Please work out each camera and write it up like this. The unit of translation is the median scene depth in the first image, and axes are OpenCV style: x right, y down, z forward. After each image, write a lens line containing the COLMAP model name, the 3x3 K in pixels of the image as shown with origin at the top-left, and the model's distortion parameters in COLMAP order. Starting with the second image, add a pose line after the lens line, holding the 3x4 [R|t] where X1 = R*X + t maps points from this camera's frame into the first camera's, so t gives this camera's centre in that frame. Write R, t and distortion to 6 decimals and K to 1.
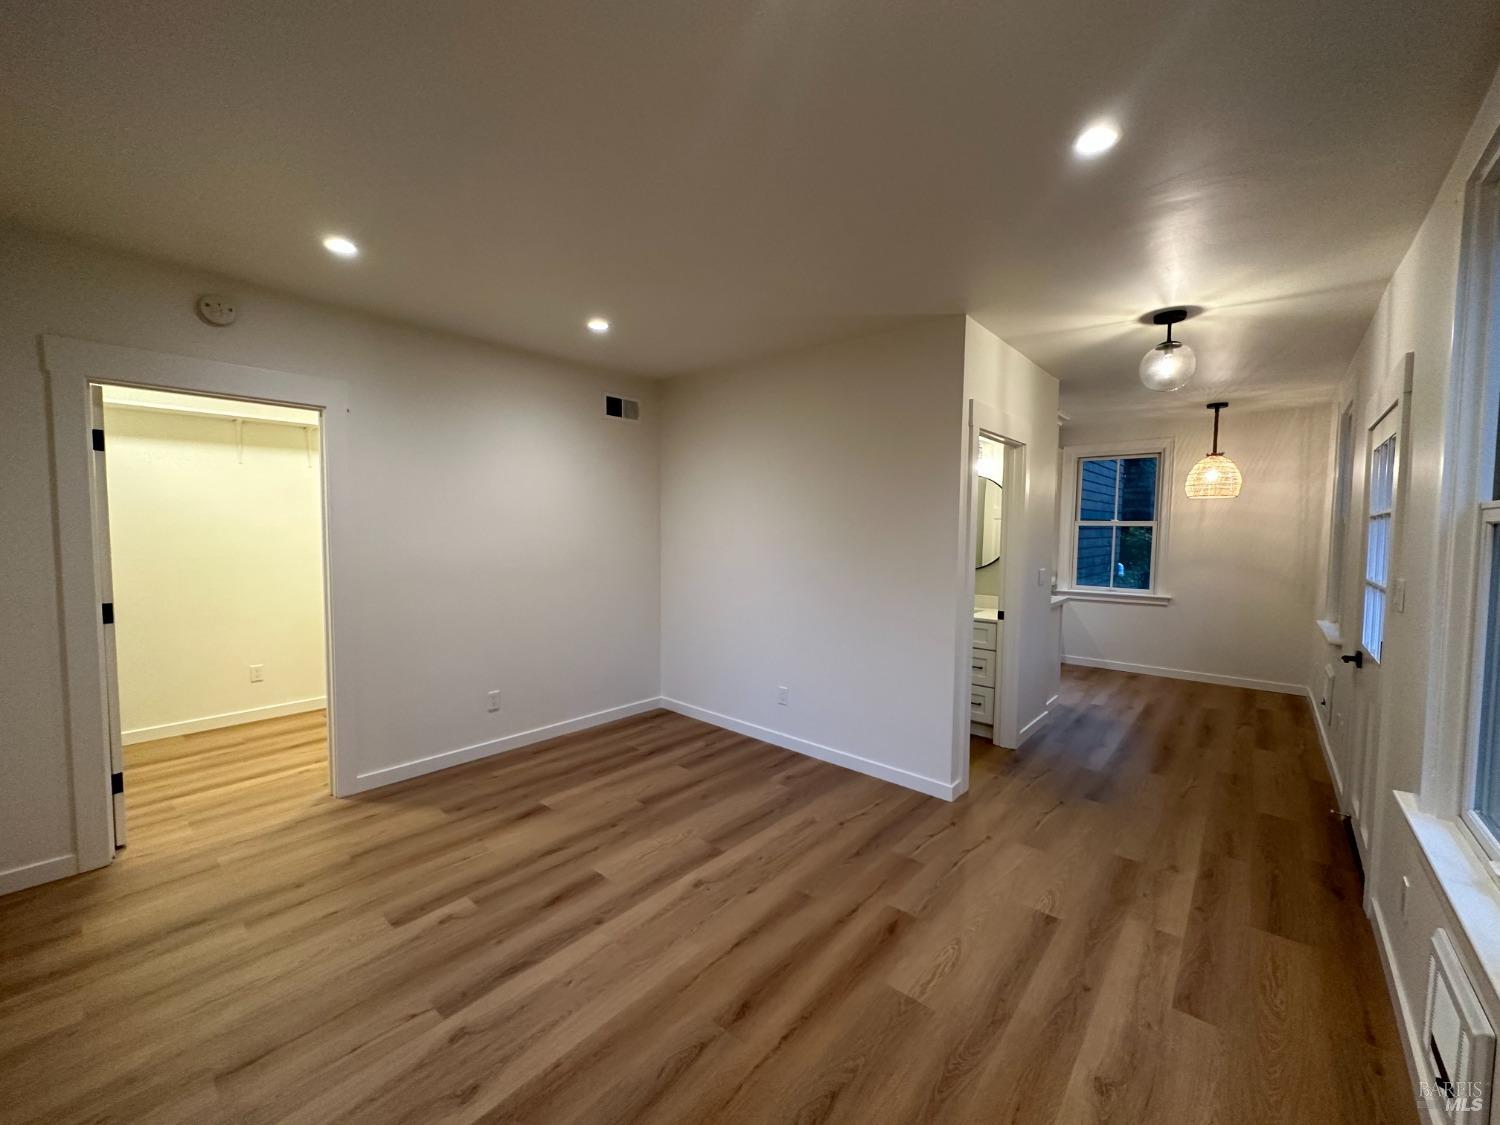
lens RADIAL K [[595.7, 0, 750.0], [0, 595.7, 562.5], [0, 0, 1]] dist [-0.008921, 0.000156]
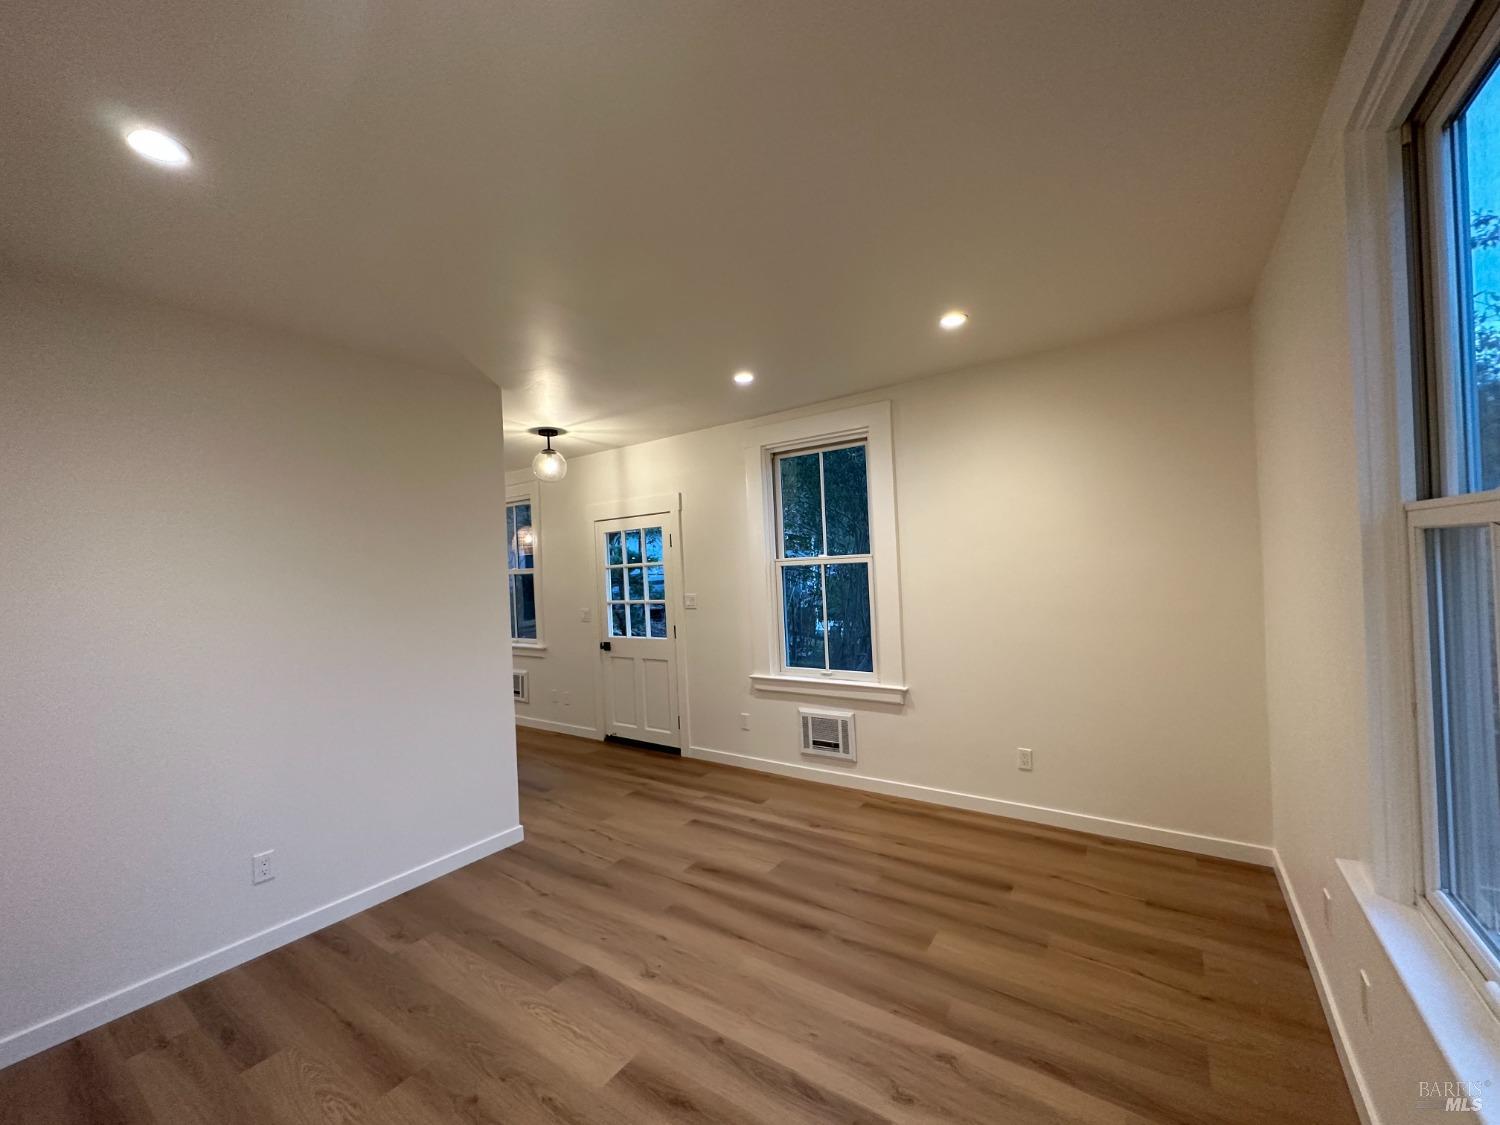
lens RADIAL K [[595.7, 0, 750.0], [0, 595.7, 562.5], [0, 0, 1]] dist [-0.008921, 0.000156]
pose [[-0.104996, 0.003655, 0.994466, -0.932170], [0.101660, 0.994794, 0.007077, -0.067554], [-0.989263, 0.101841, -0.104821, 0.820546]]
